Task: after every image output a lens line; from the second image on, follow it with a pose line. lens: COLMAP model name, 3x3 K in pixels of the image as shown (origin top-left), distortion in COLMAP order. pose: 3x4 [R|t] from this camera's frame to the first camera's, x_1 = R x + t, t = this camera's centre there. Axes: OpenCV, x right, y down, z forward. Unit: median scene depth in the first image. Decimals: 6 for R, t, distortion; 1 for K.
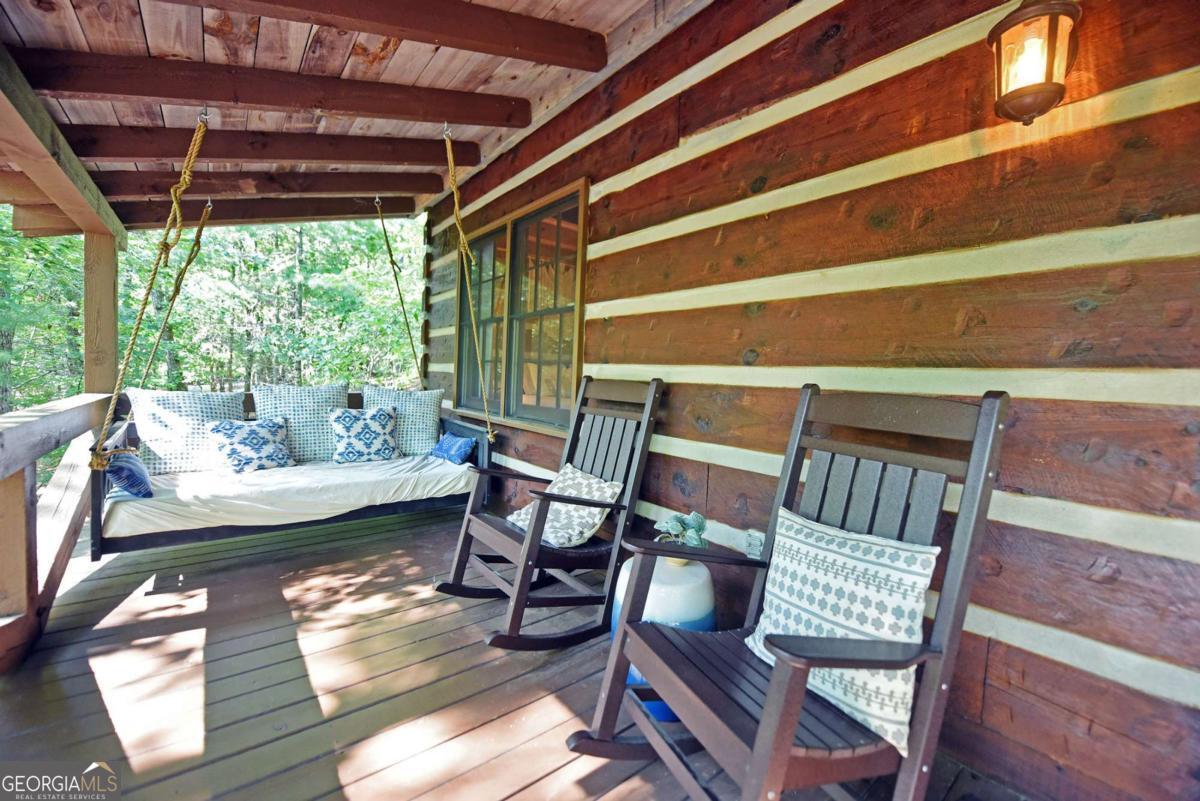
lens RADIAL K [[479.3, 0, 601.6], [0, 479.3, 398.7], [0, 0, 1]] dist [-0.015344, -0.000238]
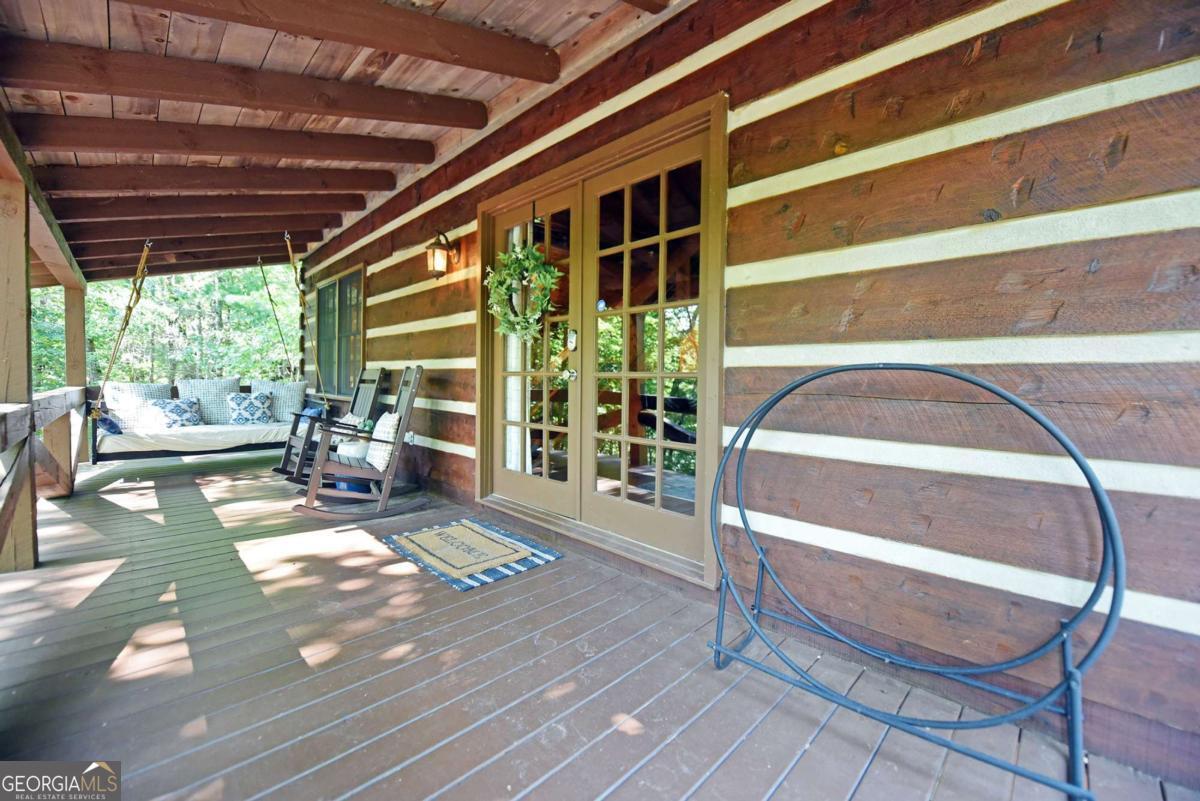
lens RADIAL K [[479.3, 0, 598.6], [0, 479.3, 398.2], [0, 0, 1]] dist [-0.015344, -0.000238]
pose [[0.995103, -0.027052, 0.095070, 0.553316], [0.027588, 0.999610, -0.004328, 0.082487], [-0.094916, 0.006929, 0.995461, -0.757764]]
